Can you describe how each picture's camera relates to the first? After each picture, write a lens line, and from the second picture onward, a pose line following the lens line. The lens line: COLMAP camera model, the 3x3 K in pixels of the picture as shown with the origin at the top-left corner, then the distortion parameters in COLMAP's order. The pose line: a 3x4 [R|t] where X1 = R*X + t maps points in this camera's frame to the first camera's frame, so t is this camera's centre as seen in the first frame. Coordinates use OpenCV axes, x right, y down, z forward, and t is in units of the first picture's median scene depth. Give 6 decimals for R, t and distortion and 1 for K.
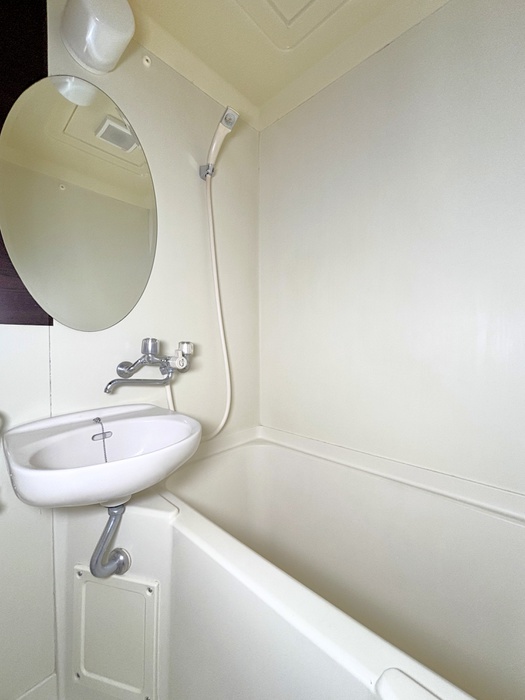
lens RADIAL K [[293.9, 0, 264.4], [0, 293.9, 347.4], [0, 0, 1]] dist [0.003805, 0.000601]
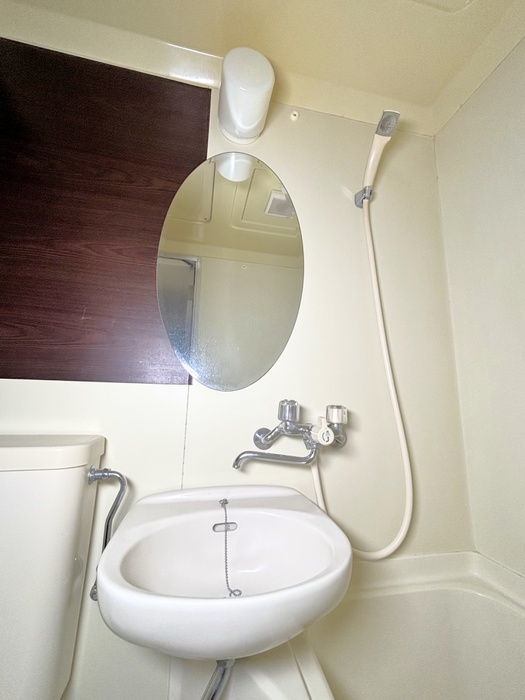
lens RADIAL K [[293.9, 0, 264.4], [0, 293.9, 347.4], [0, 0, 1]] dist [0.003805, 0.000601]
pose [[0.819492, -0.086362, -0.566546, 0.010176], [-0.039696, 0.977652, -0.206449, -0.003796], [0.571714, 0.191673, 0.797750, 0.314270]]
